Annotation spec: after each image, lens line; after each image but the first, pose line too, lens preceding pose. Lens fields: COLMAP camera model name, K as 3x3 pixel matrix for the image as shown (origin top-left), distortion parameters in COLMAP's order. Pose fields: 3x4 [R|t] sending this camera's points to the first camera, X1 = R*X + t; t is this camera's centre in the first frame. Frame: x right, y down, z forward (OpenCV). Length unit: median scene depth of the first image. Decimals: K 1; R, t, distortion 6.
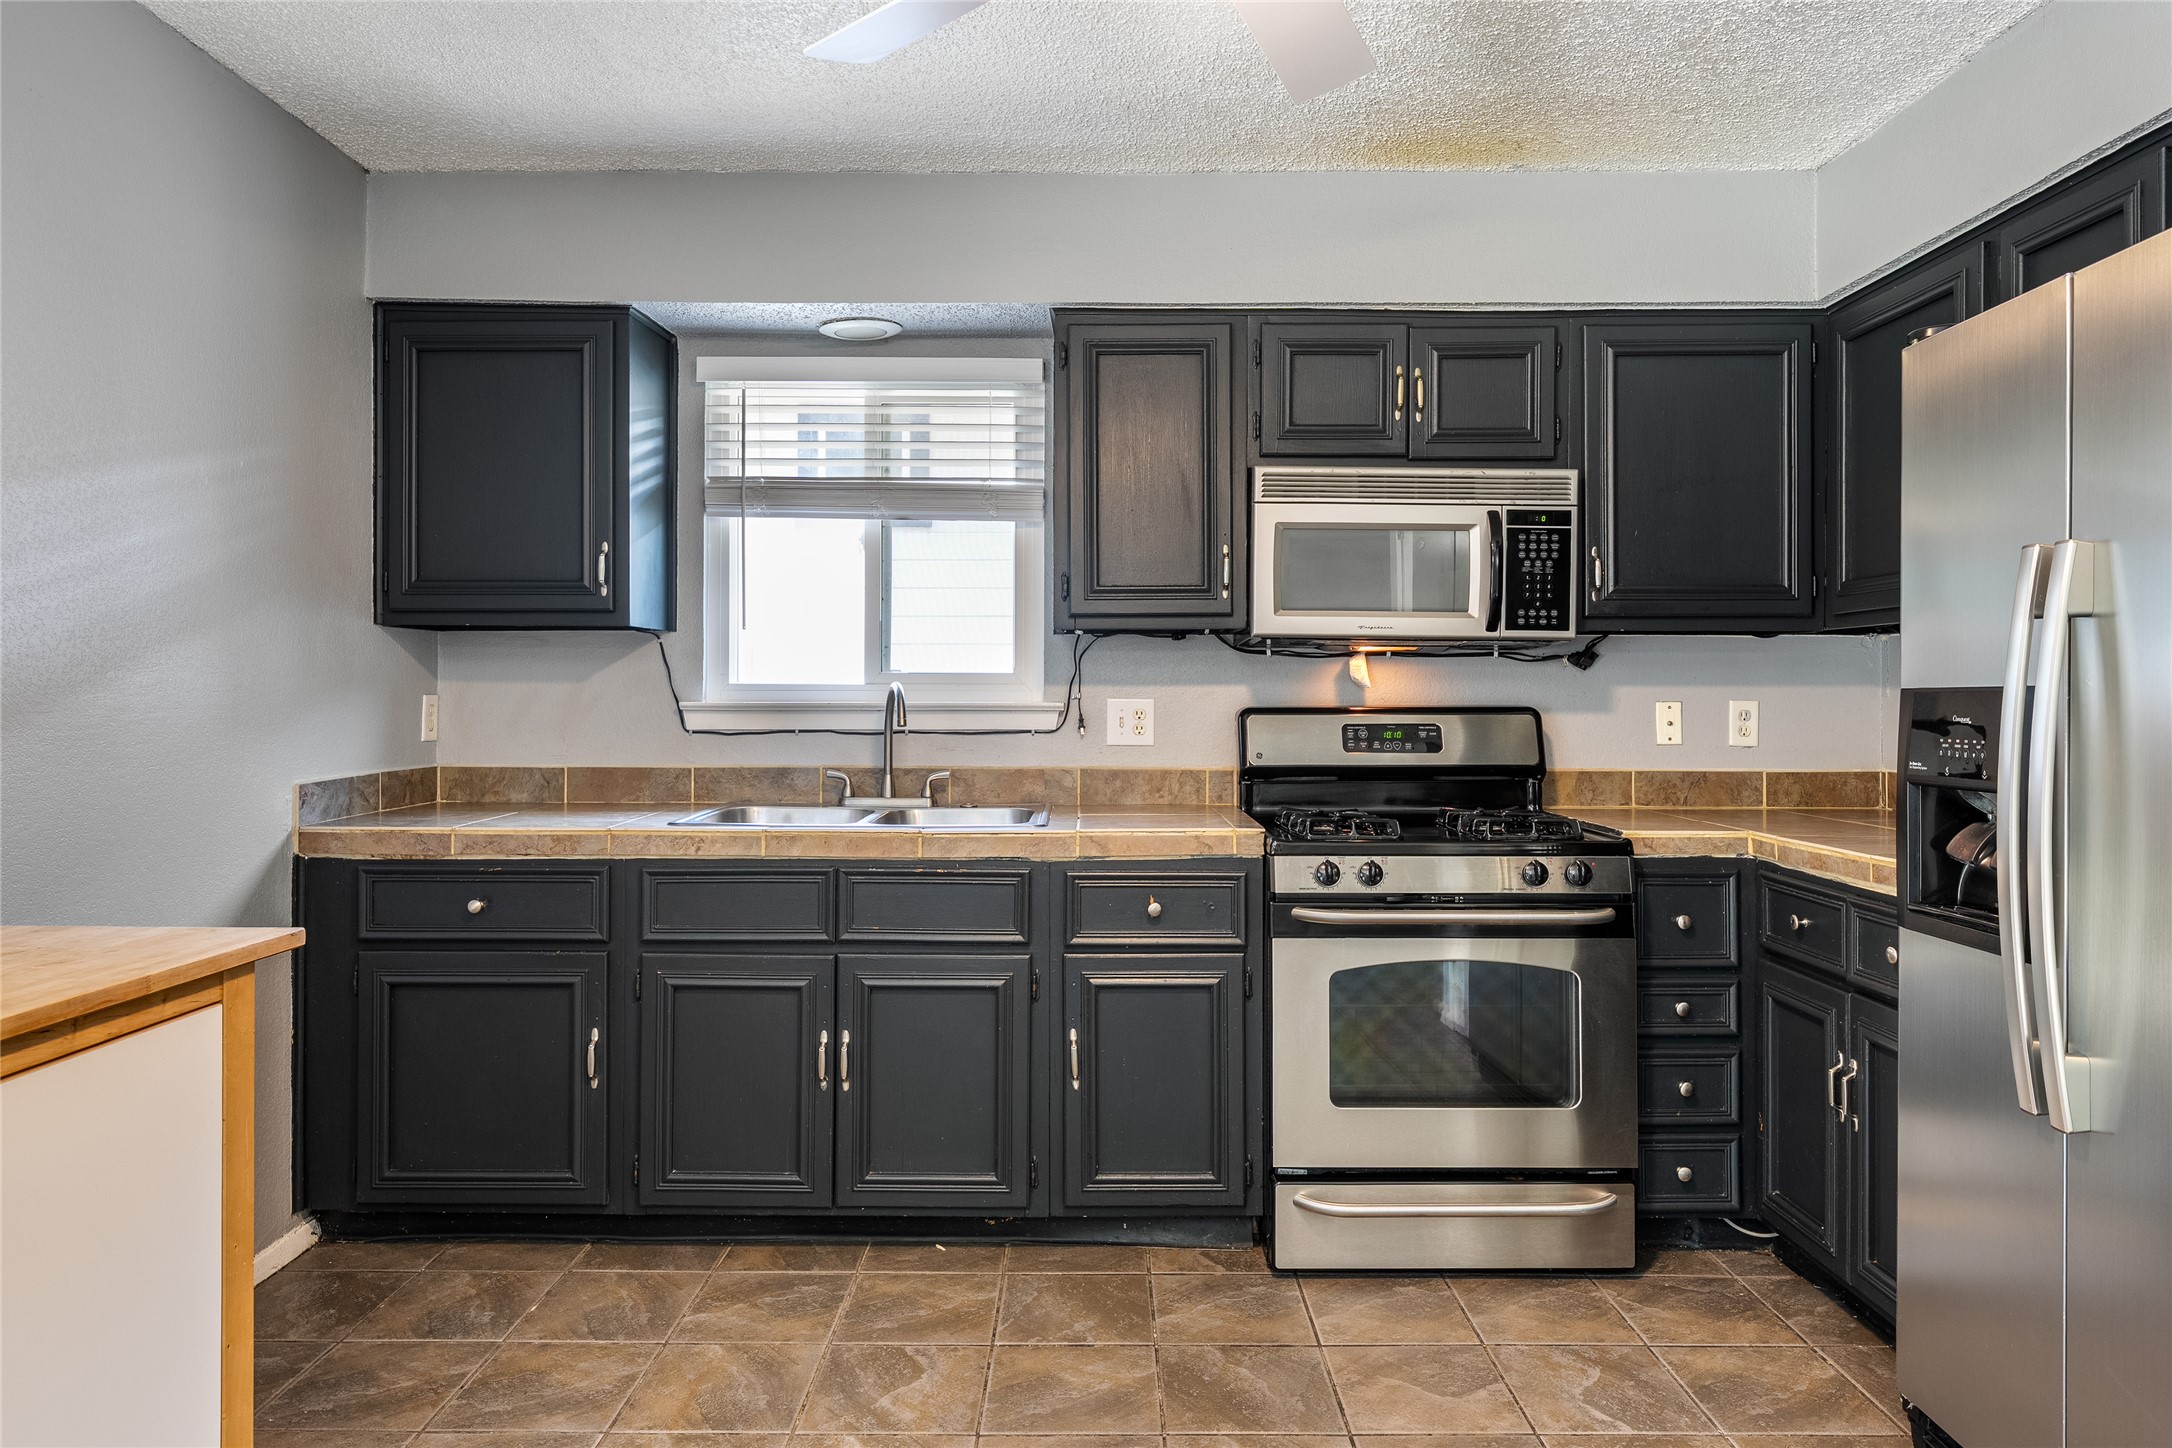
lens RADIAL K [[1344.5, 0, 1091.9], [0, 1344.5, 704.3], [0, 0, 1]] dist [0.000546, 0.000065]
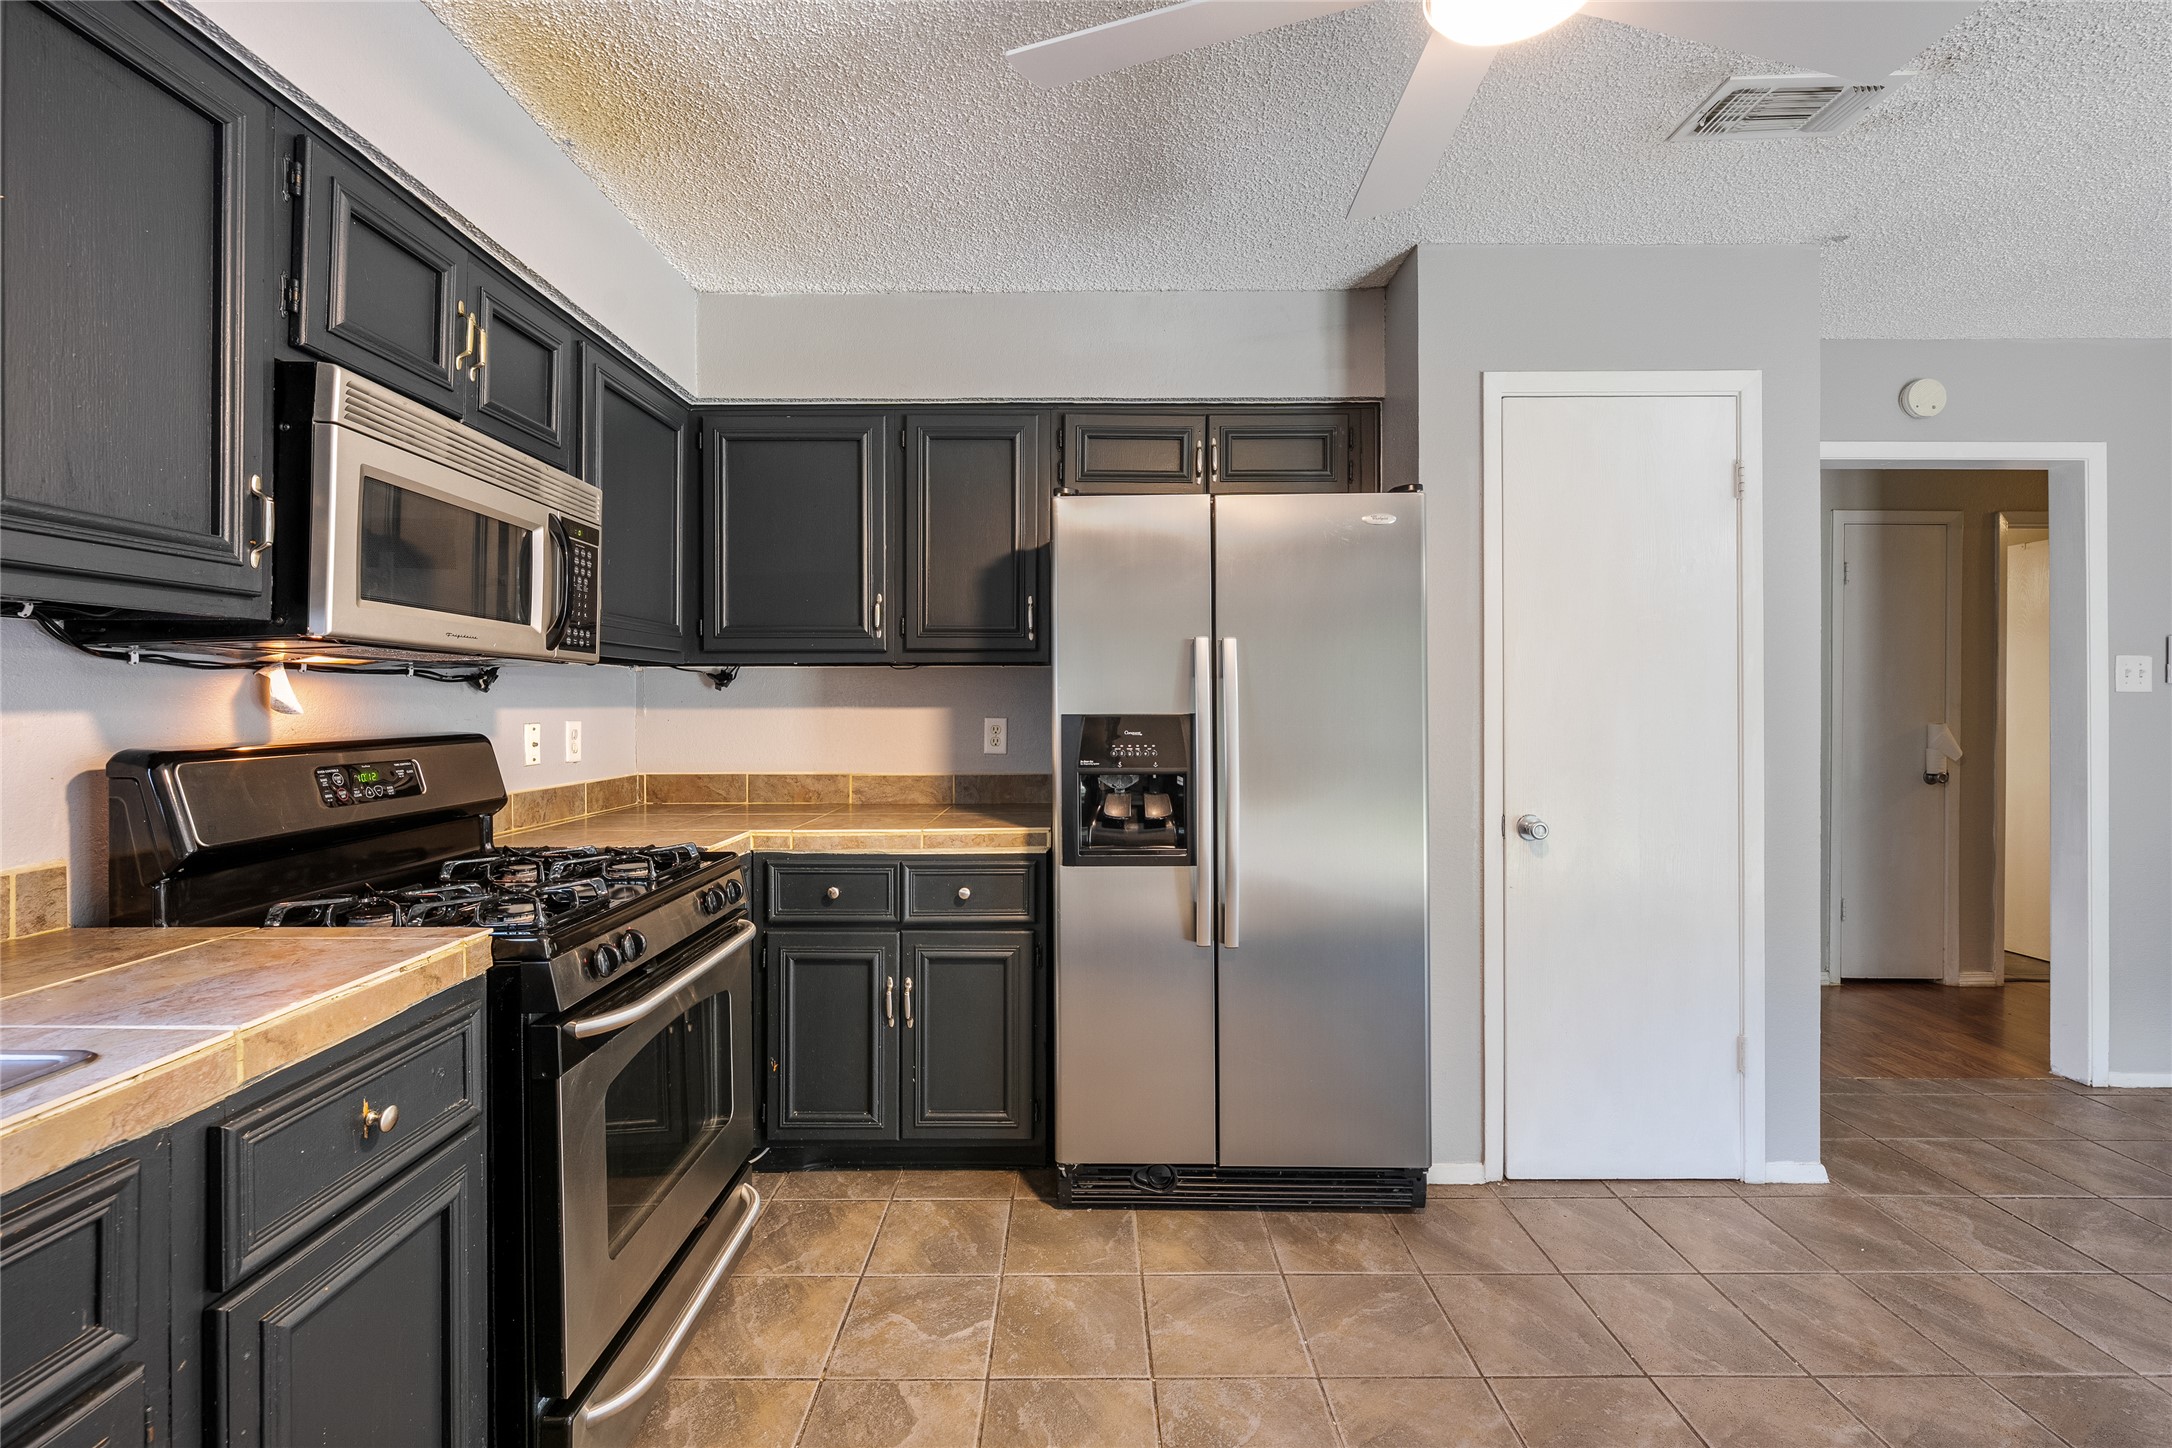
lens RADIAL K [[910.5, 0, 1089.0], [0, 910.5, 708.7], [0, 0, 1]] dist [0.001103, 0.000189]
pose [[-0.000871, -0.007372, 0.999972, -0.303946], [0.006858, 0.999949, 0.007378, -0.017476], [-0.999976, 0.006864, -0.000820, 0.646061]]
